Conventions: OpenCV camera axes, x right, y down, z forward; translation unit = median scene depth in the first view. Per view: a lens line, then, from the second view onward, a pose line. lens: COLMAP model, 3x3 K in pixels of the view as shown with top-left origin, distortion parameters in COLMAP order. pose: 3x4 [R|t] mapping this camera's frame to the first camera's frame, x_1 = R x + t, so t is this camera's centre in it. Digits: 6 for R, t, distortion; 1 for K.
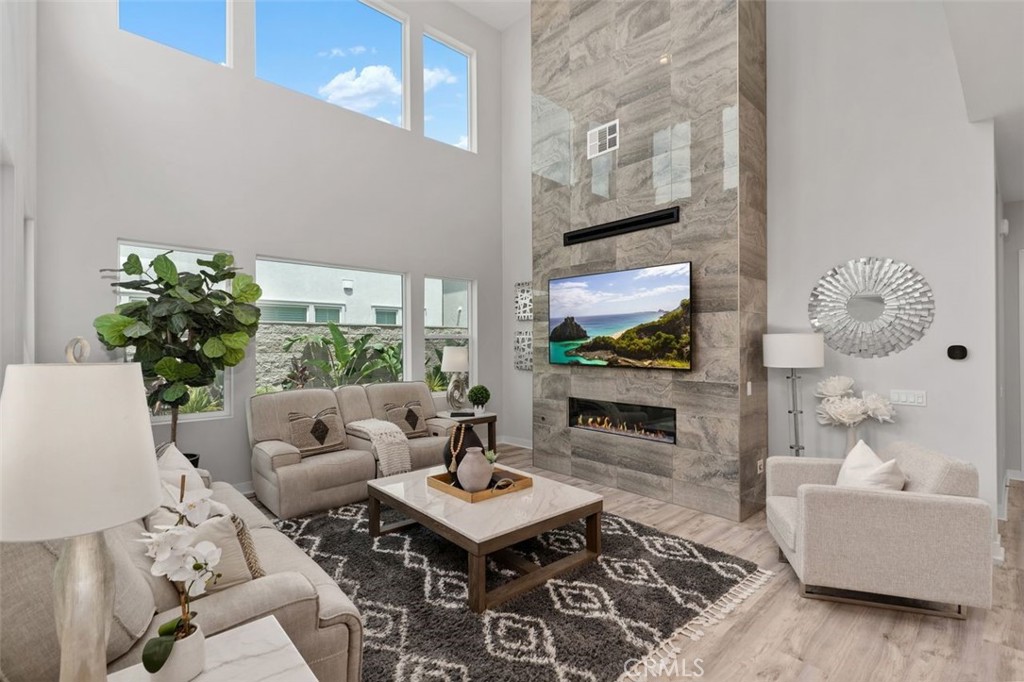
lens RADIAL K [[465.4, 0, 512.0], [0, 465.4, 341.0], [0, 0, 1]] dist [0.007329, -0.000469]
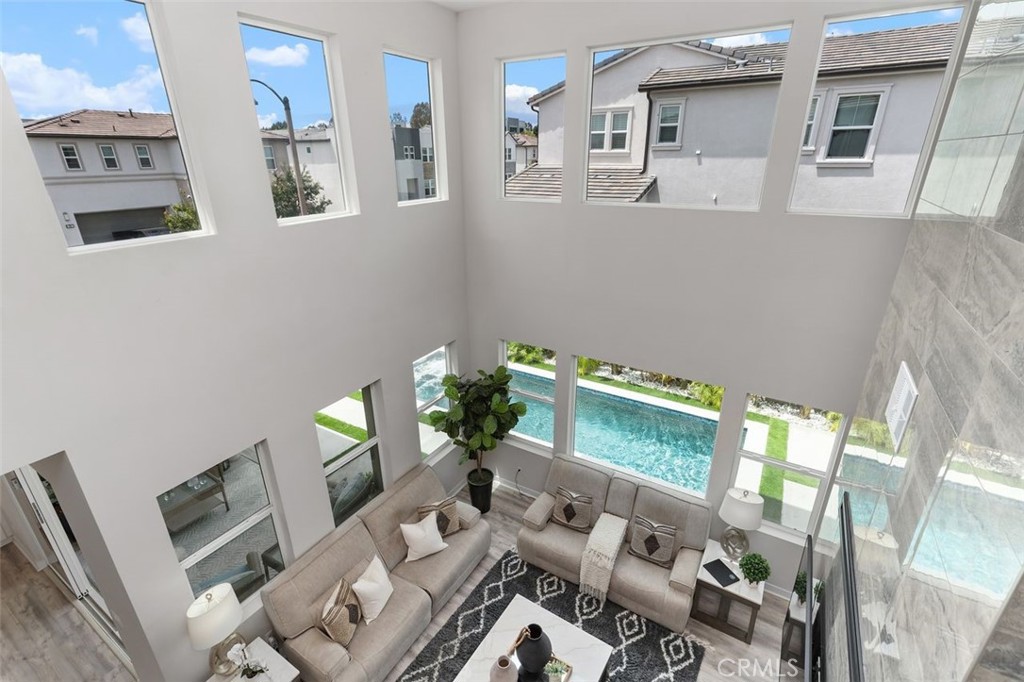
lens RADIAL K [[463.7, 0, 512.0], [0, 463.7, 341.0], [0, 0, 1]] dist [0.012912, -0.000034]
pose [[0.274513, 0.358121, -0.892408, 0.799404], [0.014890, 0.926367, 0.376329, -1.125449], [0.961468, -0.116595, 0.248967, 0.903702]]
